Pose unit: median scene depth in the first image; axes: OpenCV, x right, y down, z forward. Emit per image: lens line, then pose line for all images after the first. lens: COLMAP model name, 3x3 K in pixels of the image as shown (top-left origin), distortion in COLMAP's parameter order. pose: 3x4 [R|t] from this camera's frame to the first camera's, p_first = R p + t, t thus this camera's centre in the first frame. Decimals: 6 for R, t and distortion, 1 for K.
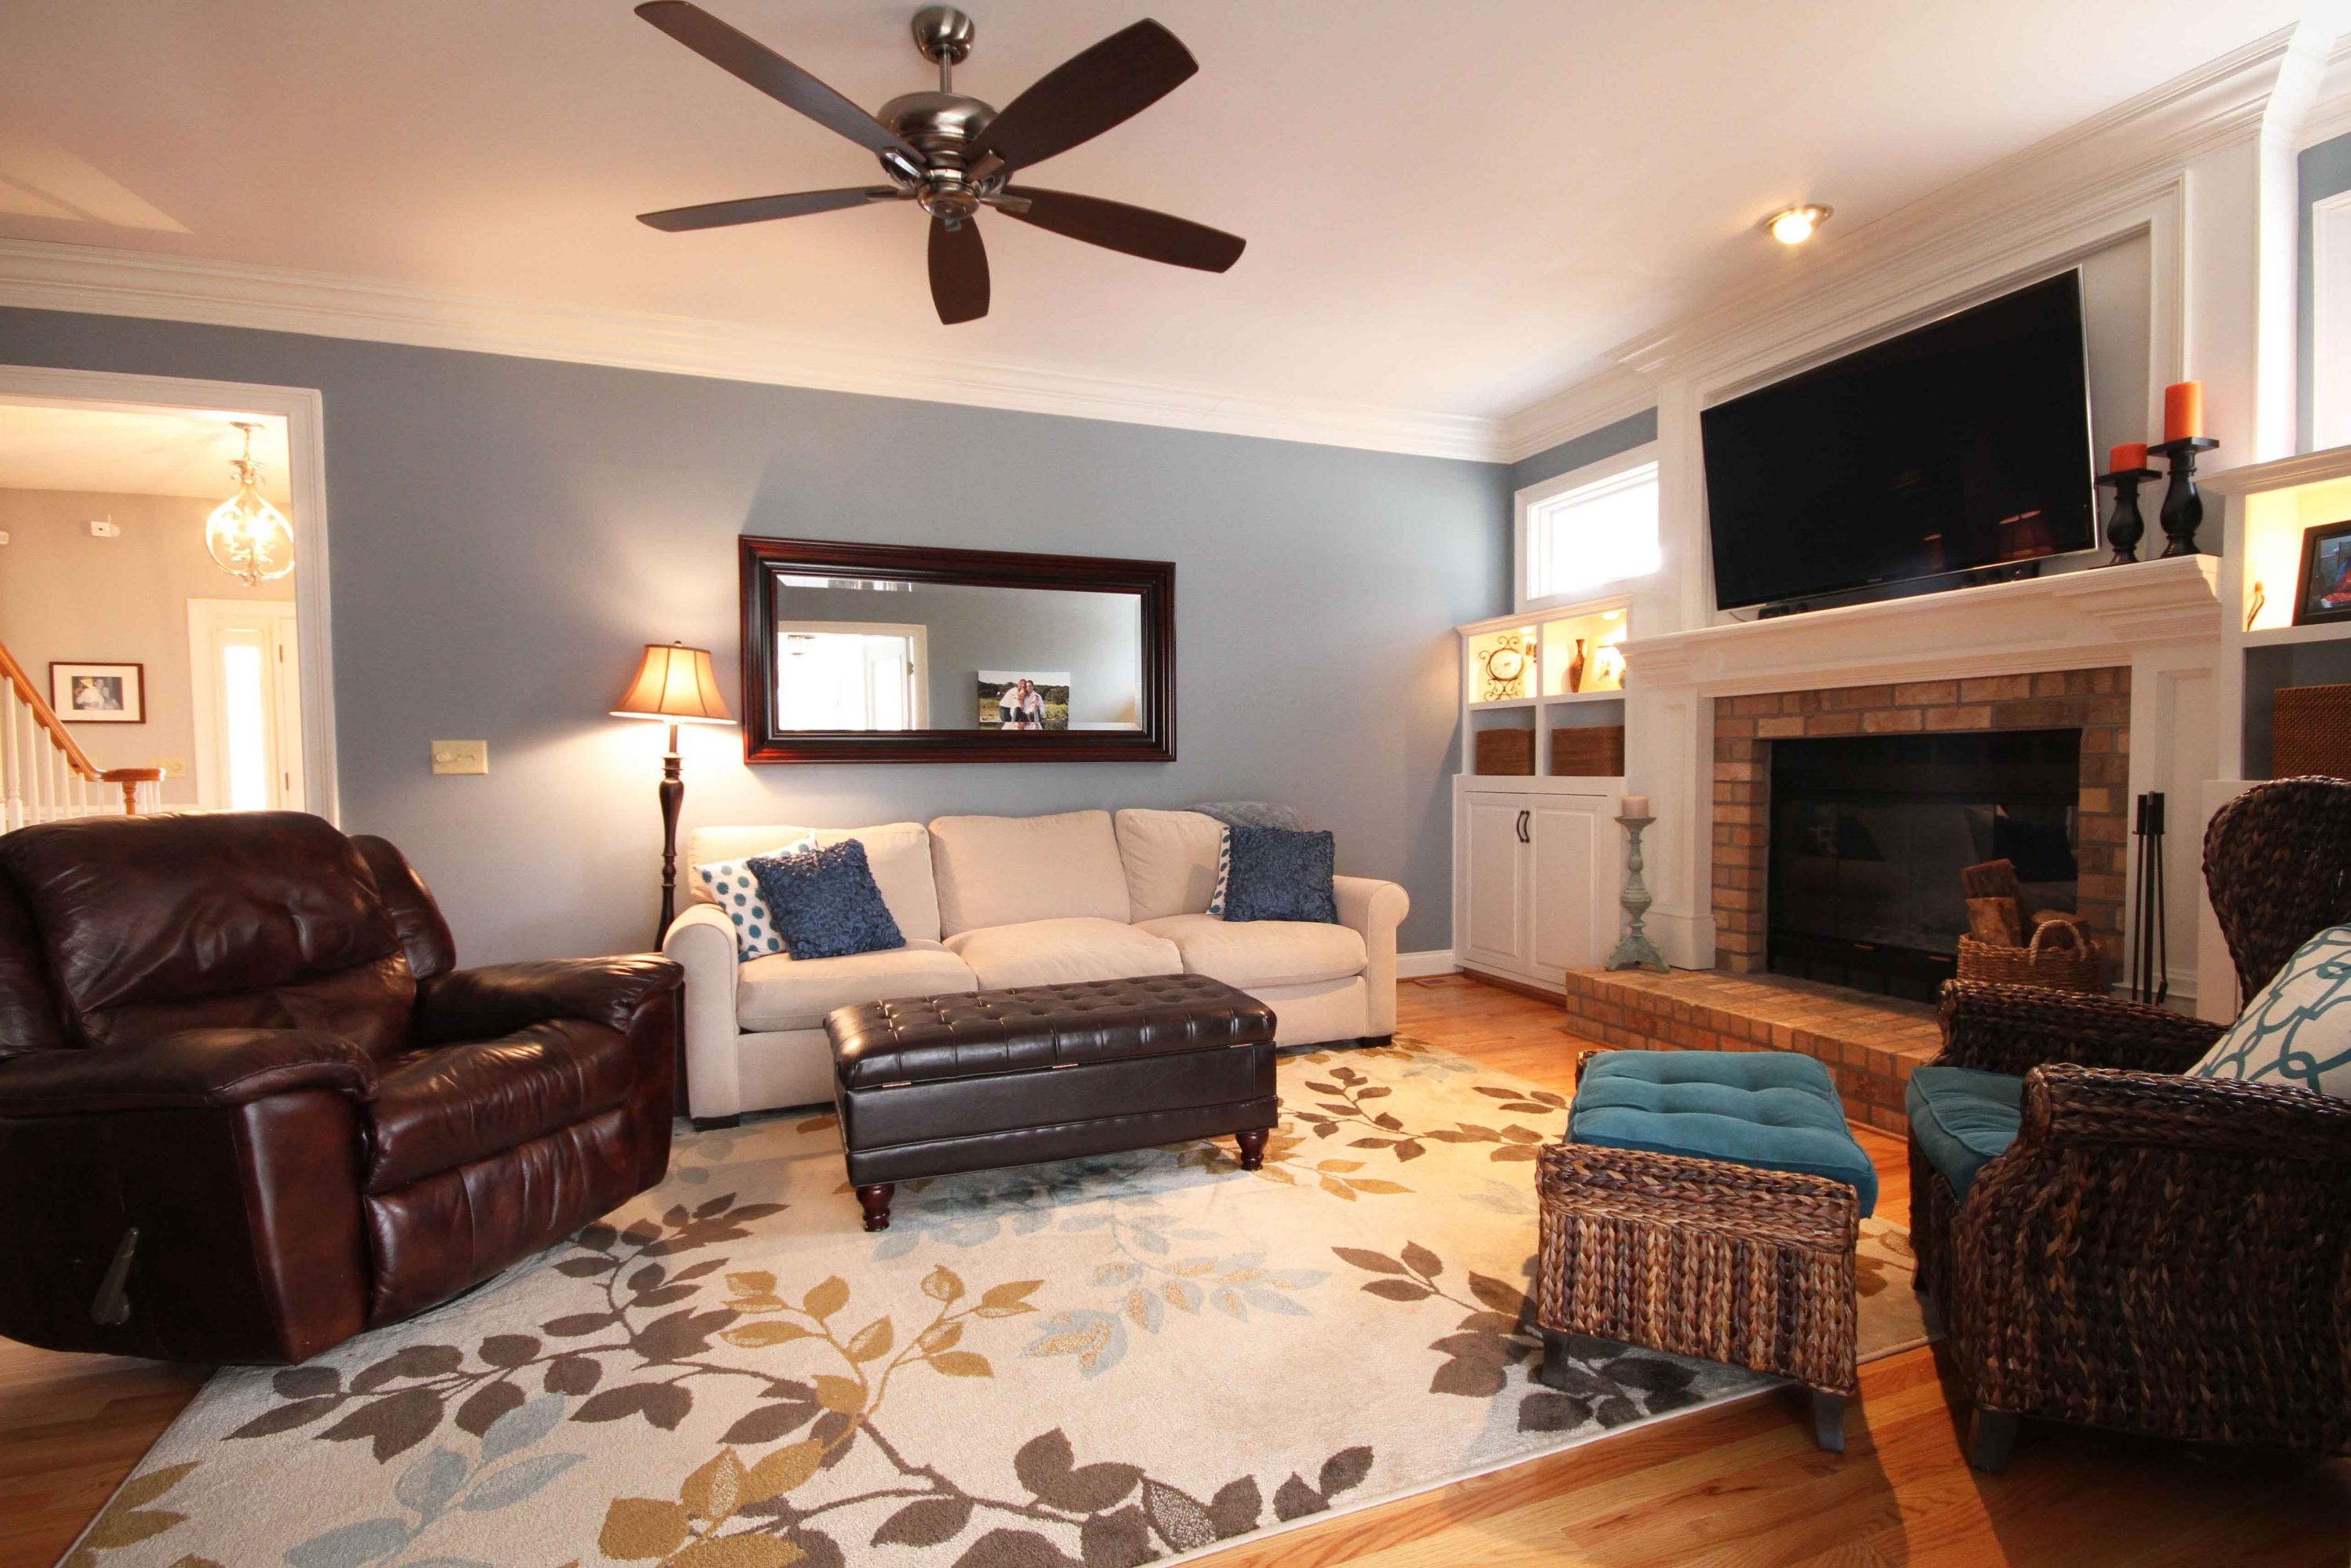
lens RADIAL K [[1085.0, 0, 1165.3], [0, 1085.0, 794.5], [0, 0, 1]] dist [-0.002400, -0.002224]
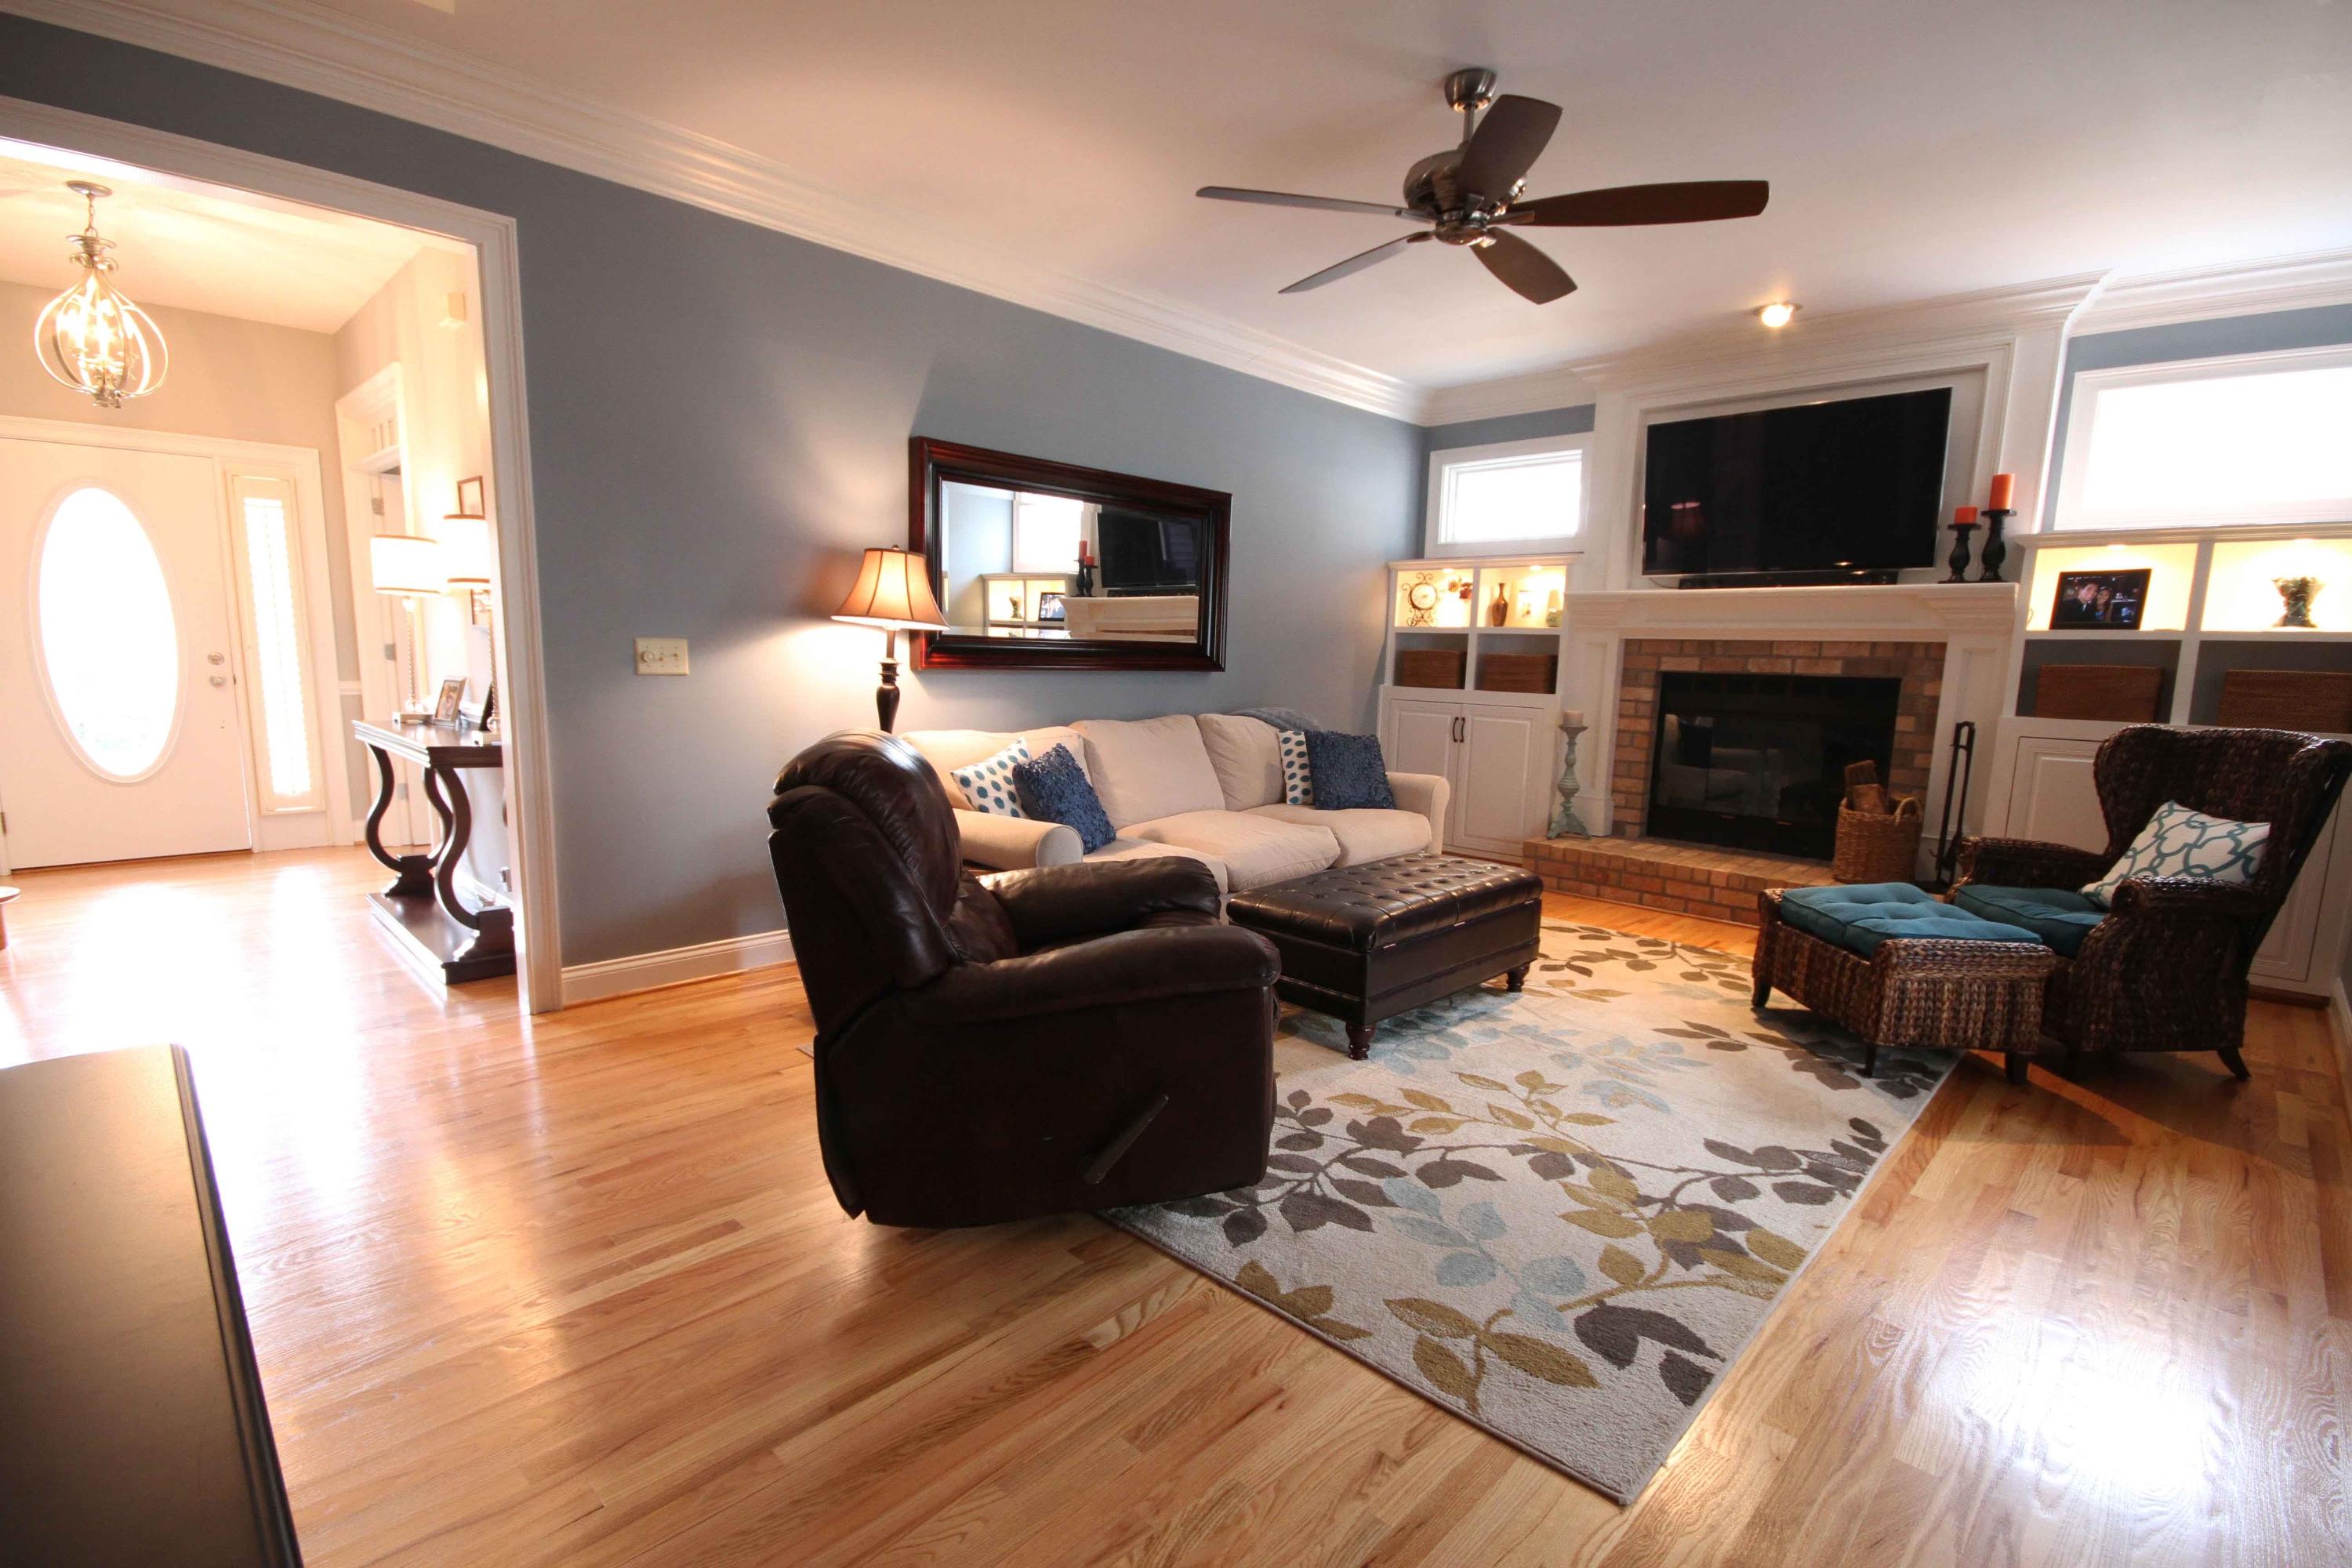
lens RADIAL K [[1085.4, 0, 1130.0], [0, 1085.4, 798.5], [0, 0, 1]] dist [-0.002400, -0.002224]
pose [[0.917135, -0.021197, 0.398013, -0.838982], [-0.024208, 0.993779, 0.108707, -0.030970], [-0.397841, -0.109334, 0.910916, -0.026076]]
